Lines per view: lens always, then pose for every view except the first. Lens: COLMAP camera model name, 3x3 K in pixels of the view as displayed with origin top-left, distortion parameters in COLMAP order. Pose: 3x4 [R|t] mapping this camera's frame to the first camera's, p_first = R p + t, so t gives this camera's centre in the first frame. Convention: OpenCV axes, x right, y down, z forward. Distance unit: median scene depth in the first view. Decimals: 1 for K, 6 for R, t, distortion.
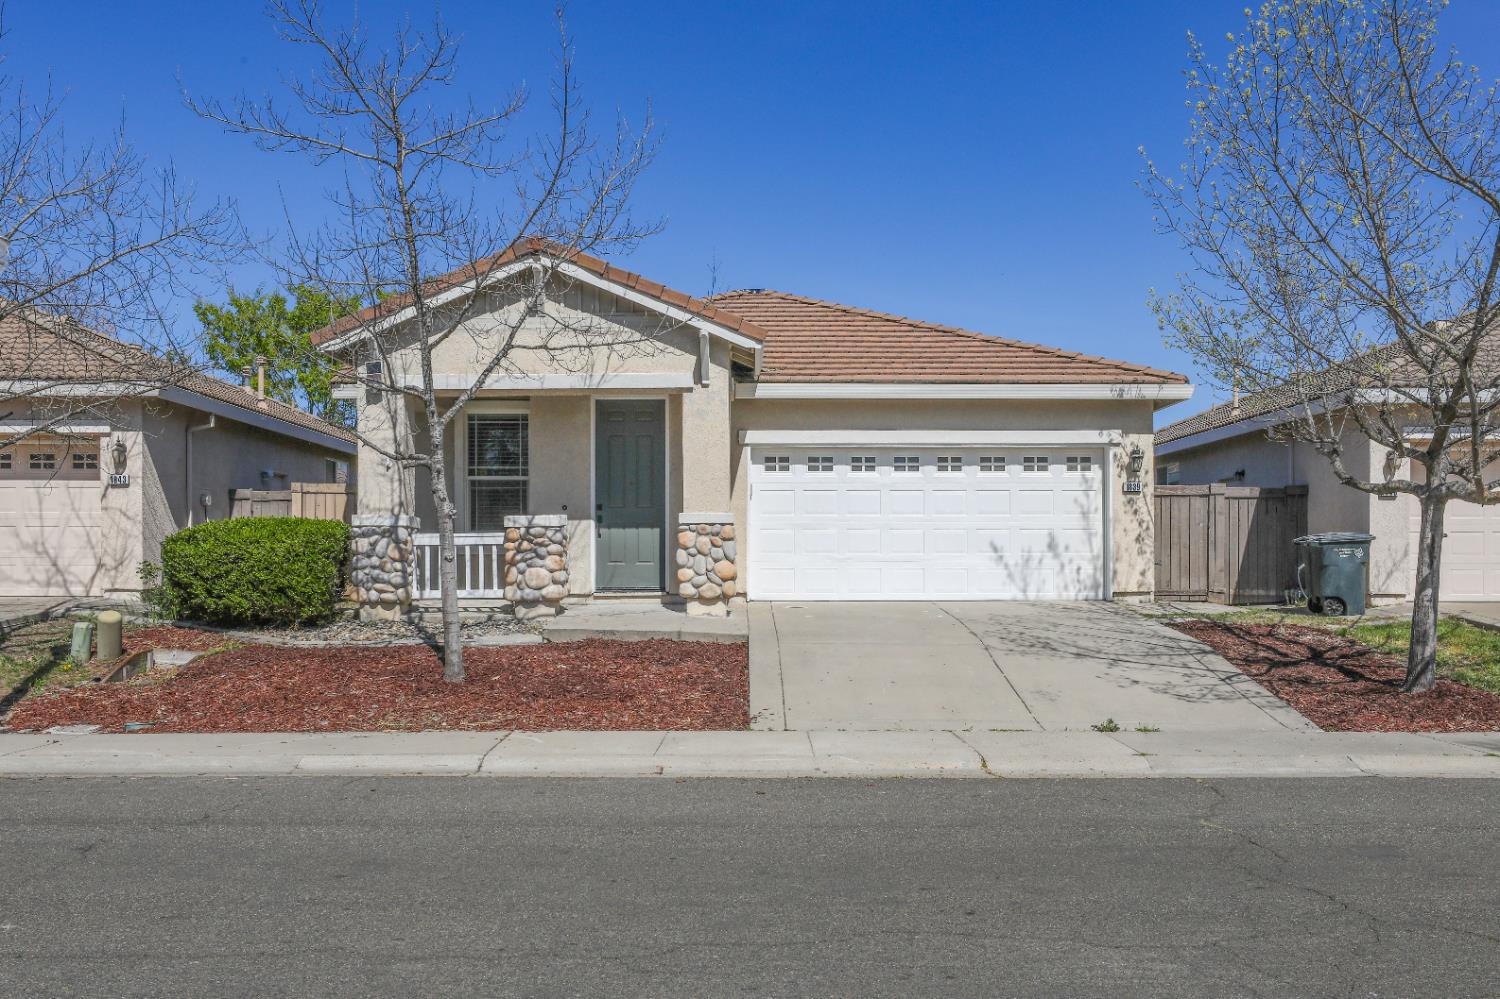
lens RADIAL K [[1335.9, 0, 652.1], [0, 1335.9, 604.0], [0, 0, 1]] dist [-0.012982, -0.014776]
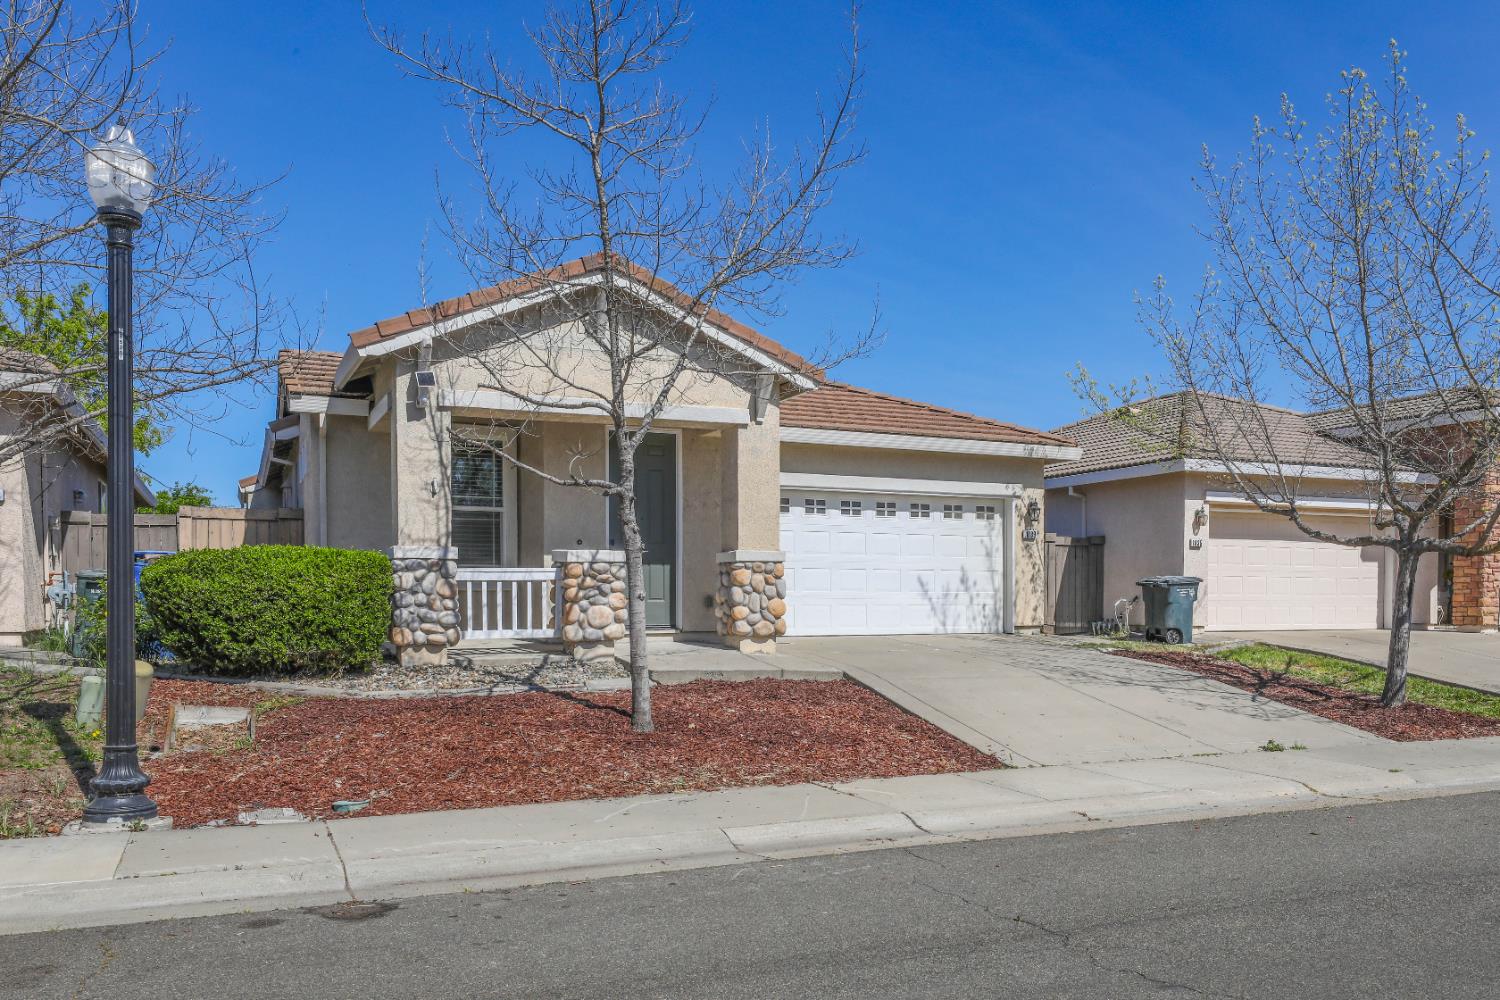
lens RADIAL K [[1204.2, 0, 699.8], [0, 1204.2, 655.2], [0, 0, 1]] dist [-0.000983, -0.009210]
pose [[0.906363, -0.018501, 0.422095, -0.377185], [0.010767, 0.999728, 0.020700, -0.008861], [-0.422363, -0.014217, 0.906315, 0.195940]]
